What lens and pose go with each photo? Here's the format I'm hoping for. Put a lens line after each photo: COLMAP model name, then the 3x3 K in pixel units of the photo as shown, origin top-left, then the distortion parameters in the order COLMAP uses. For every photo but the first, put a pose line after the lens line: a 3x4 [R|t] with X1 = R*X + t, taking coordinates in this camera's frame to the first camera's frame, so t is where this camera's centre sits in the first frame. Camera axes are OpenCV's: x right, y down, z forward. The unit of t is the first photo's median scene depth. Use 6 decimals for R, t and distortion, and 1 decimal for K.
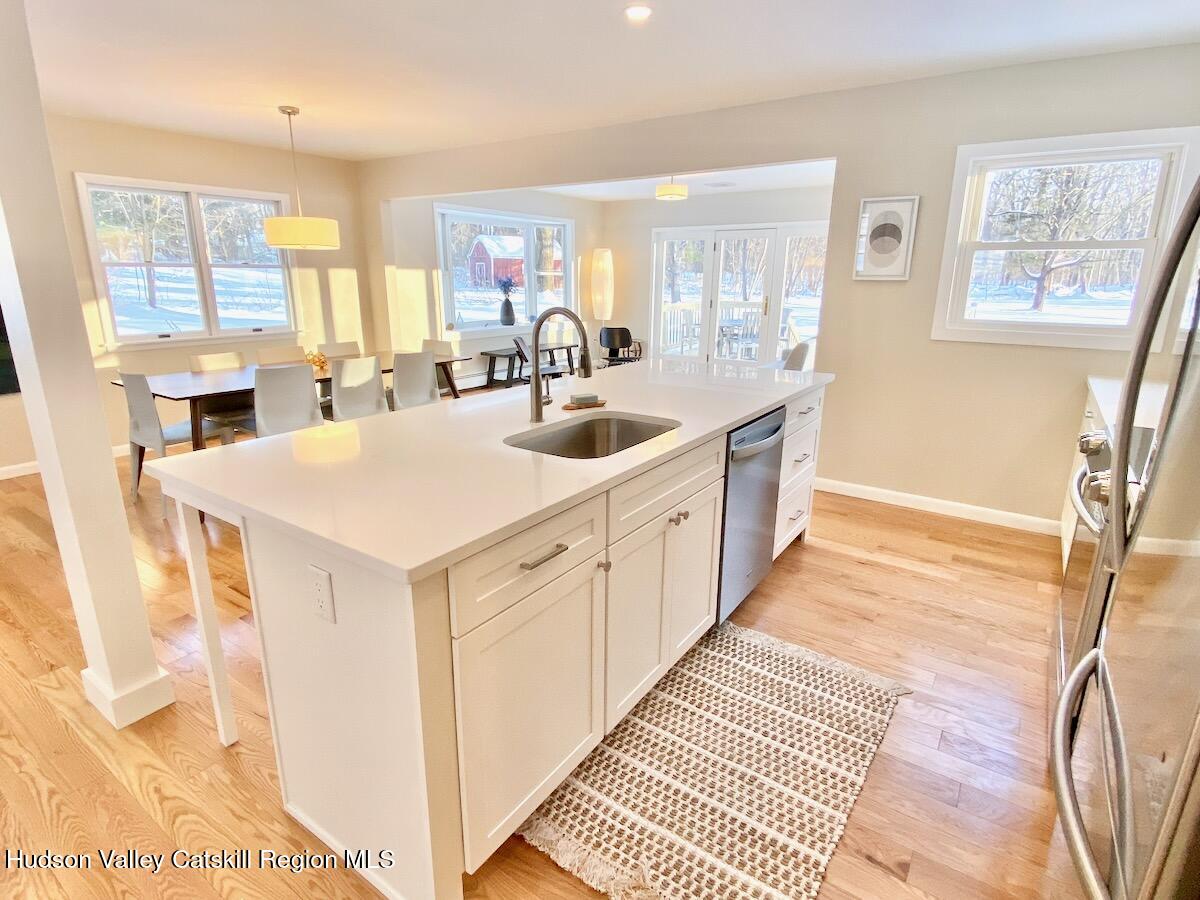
lens RADIAL K [[632.6, 0, 595.1], [0, 632.6, 452.6], [0, 0, 1]] dist [0.003919, 0.000880]
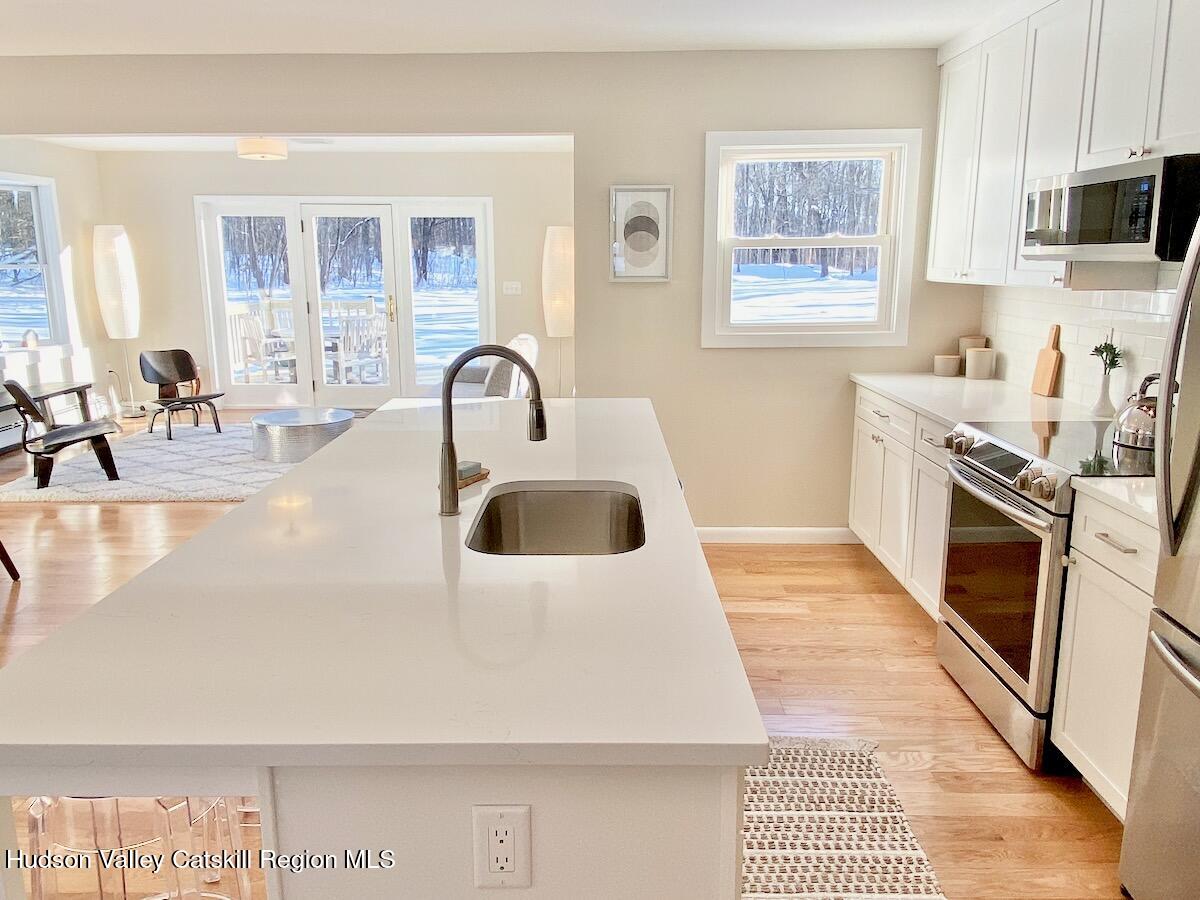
lens RADIAL K [[887.9, 0, 604.5], [0, 887.9, 447.2], [0, 0, 1]] dist [0.036770, -0.035557]
pose [[0.817571, -0.124076, 0.562302, -0.289519], [0.159654, 0.987069, -0.014328, -0.048292], [-0.553253, 0.101488, 0.826808, 0.077064]]
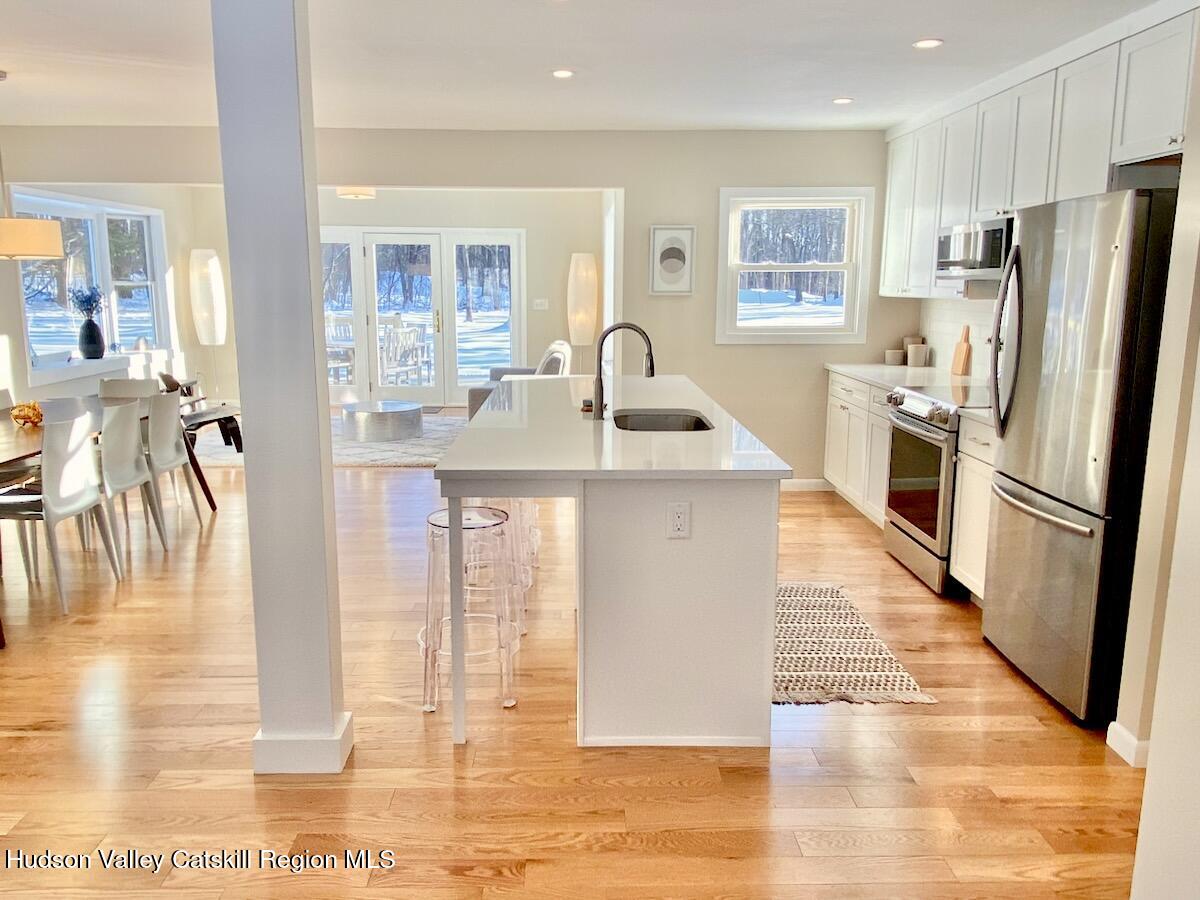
lens RADIAL K [[887.9, 0, 603.3], [0, 887.9, 443.9], [0, 0, 1]] dist [0.036770, -0.035557]
pose [[0.802810, -0.104955, 0.586925, -0.643739], [0.158393, 0.986556, -0.040236, 0.039551], [-0.574811, 0.125267, 0.808641, -0.202129]]
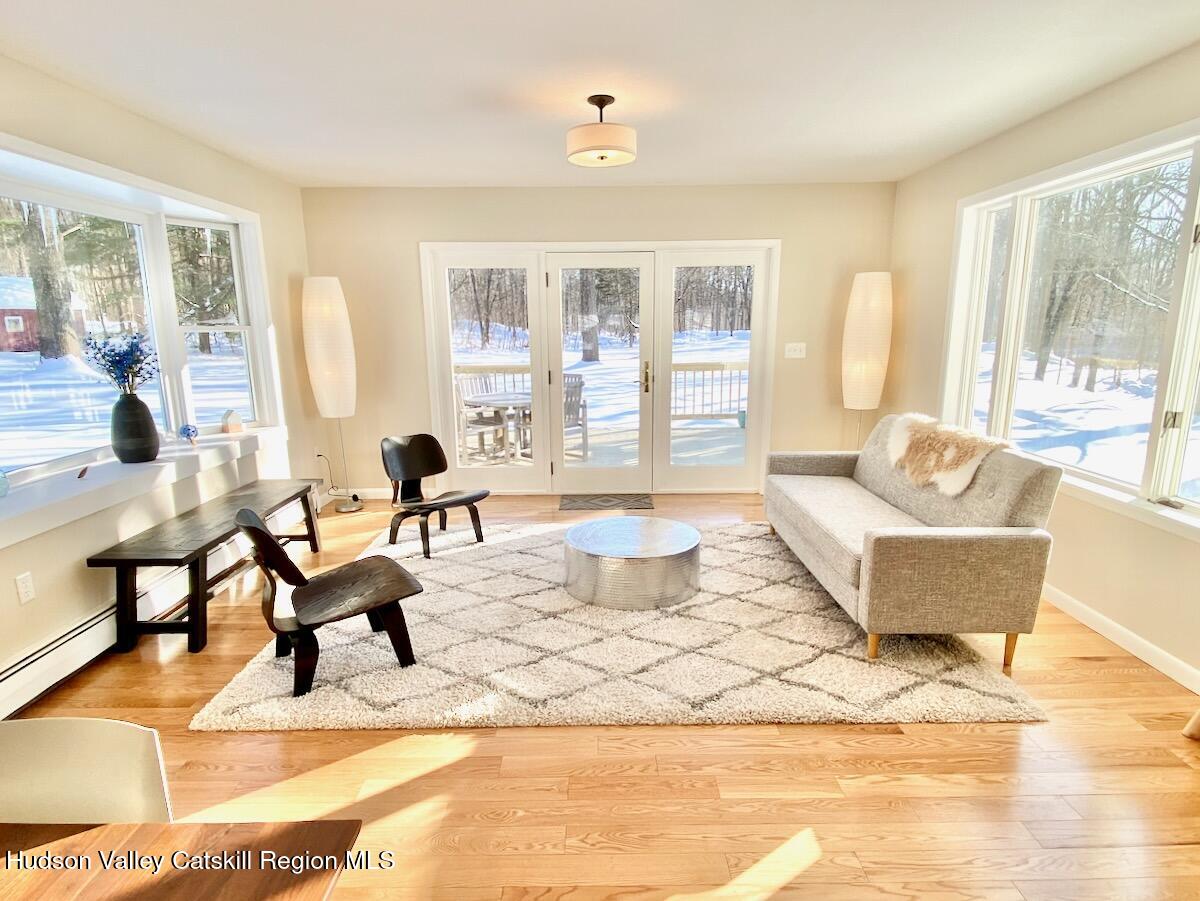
lens RADIAL K [[661.1, 0, 597.1], [0, 661.1, 472.1], [0, 0, 1]] dist [0.025526, -0.012169]
pose [[0.809579, -0.134444, 0.571408, -0.342819], [0.171394, 0.985141, -0.011045, -0.334676], [-0.561432, 0.106877, 0.820592, 1.200592]]
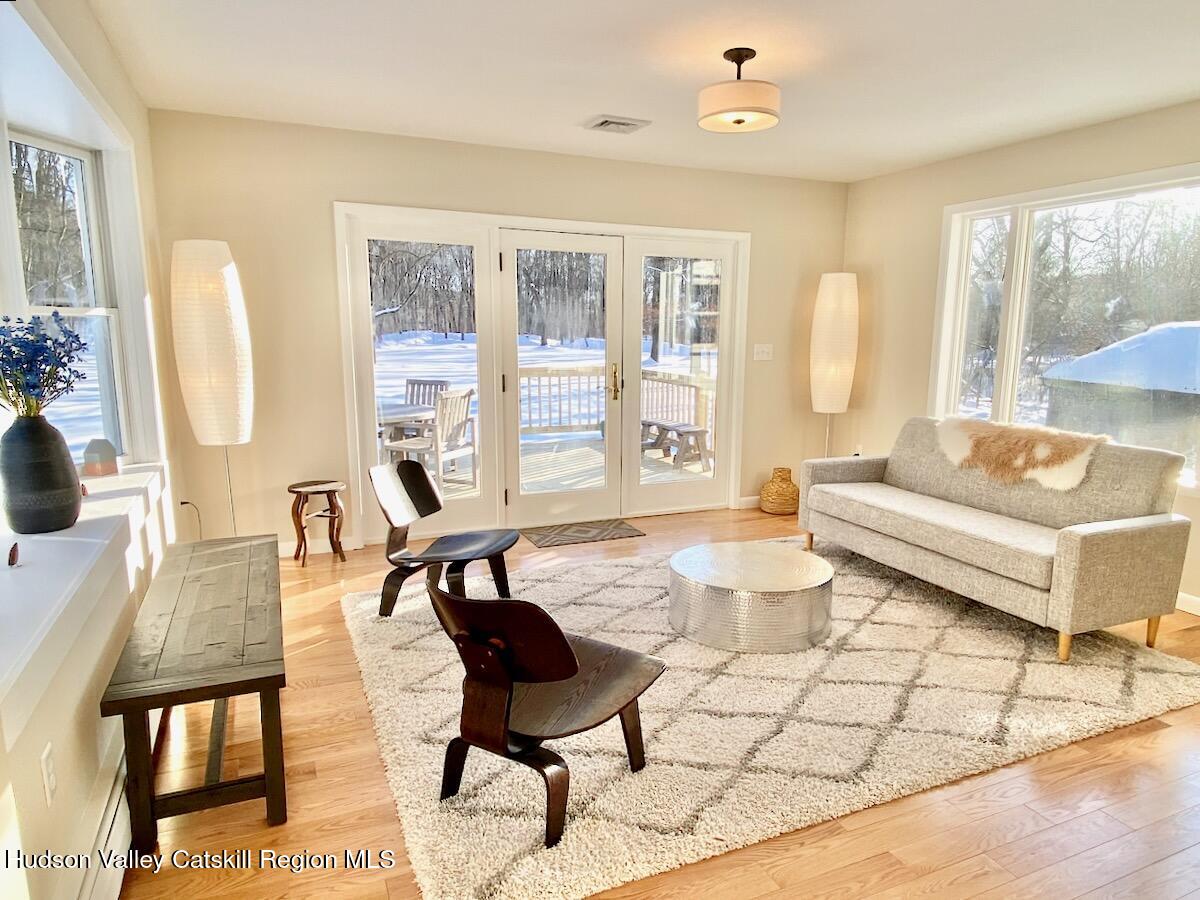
lens RADIAL K [[753.5, 0, 609.2], [0, 753.5, 469.5], [0, 0, 1]] dist [0.006340, -0.007287]
pose [[0.503716, -0.154884, 0.849871, -0.631986], [0.229699, 0.972395, 0.041071, -0.441802], [-0.832772, 0.174527, 0.525387, 1.620122]]
